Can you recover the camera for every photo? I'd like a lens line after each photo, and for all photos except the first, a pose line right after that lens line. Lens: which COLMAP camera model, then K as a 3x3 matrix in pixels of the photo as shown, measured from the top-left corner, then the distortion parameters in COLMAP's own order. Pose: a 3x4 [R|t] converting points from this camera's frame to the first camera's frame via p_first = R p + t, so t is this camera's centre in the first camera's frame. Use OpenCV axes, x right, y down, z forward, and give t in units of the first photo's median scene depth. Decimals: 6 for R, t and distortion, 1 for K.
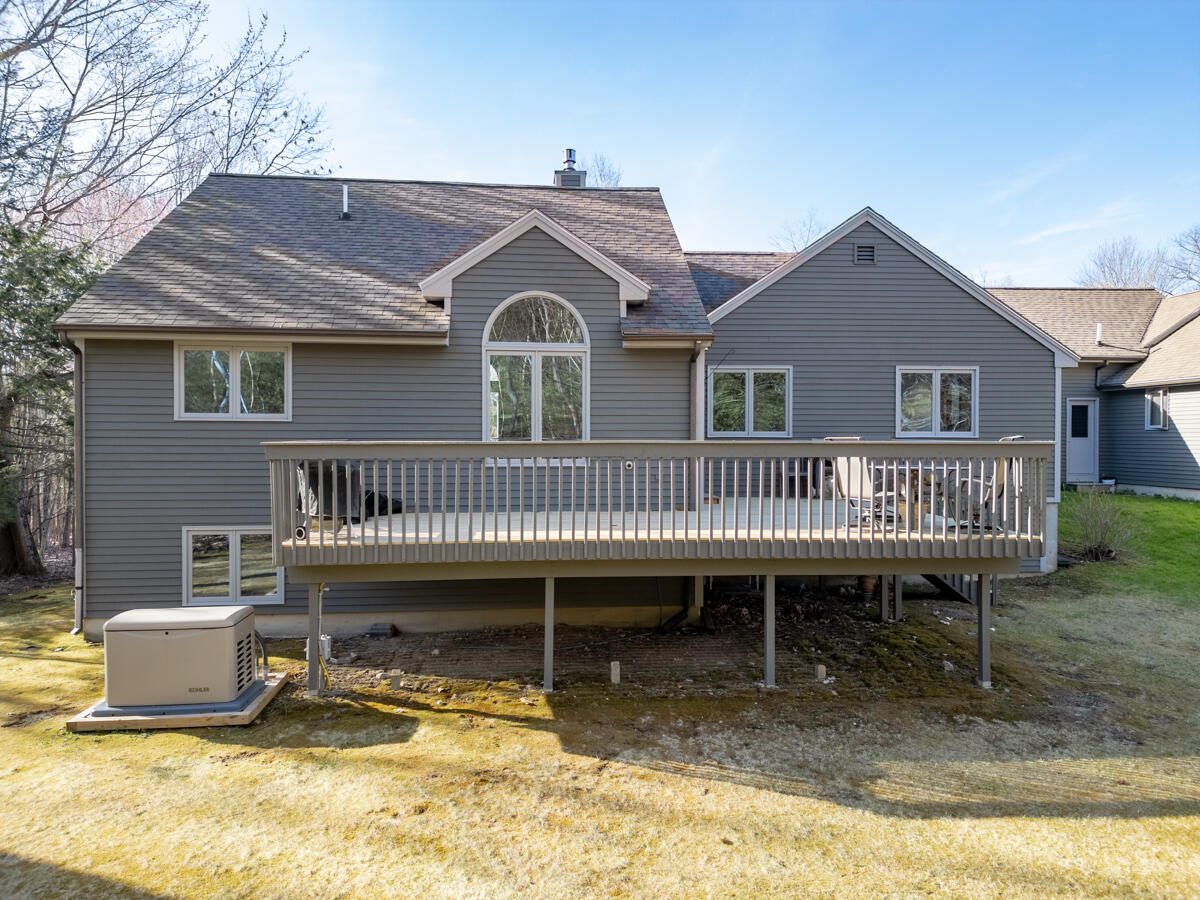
lens RADIAL K [[846.7, 0, 600.0], [0, 846.7, 450.0], [0, 0, 1]] dist [-0.002295, -0.005780]
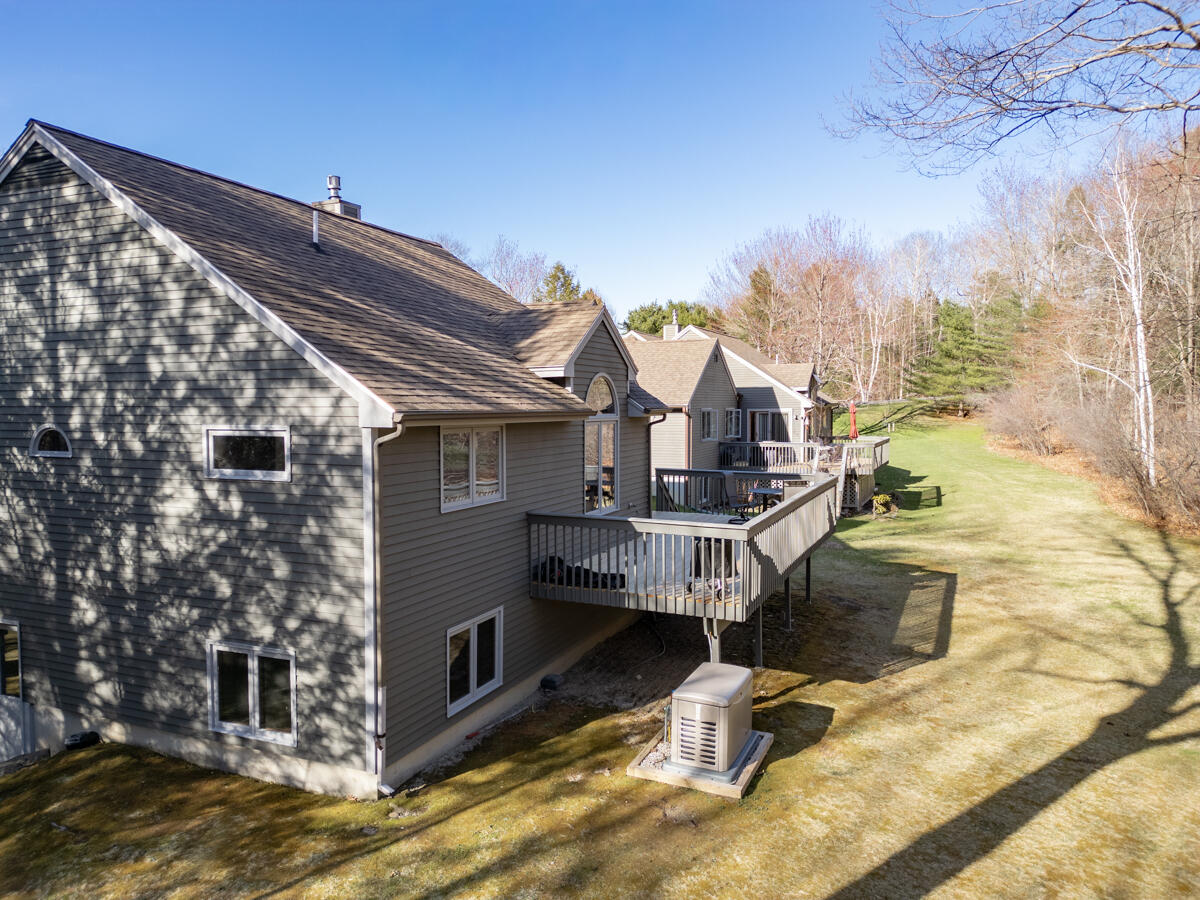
lens RADIAL K [[846.7, 0, 600.0], [0, 846.7, 450.0], [0, 0, 1]] dist [-0.002295, -0.005780]
pose [[0.465067, -0.052722, 0.883704, -1.726362], [0.004294, 0.998348, 0.057302, -0.219694], [-0.885265, -0.022855, 0.464525, 0.635716]]
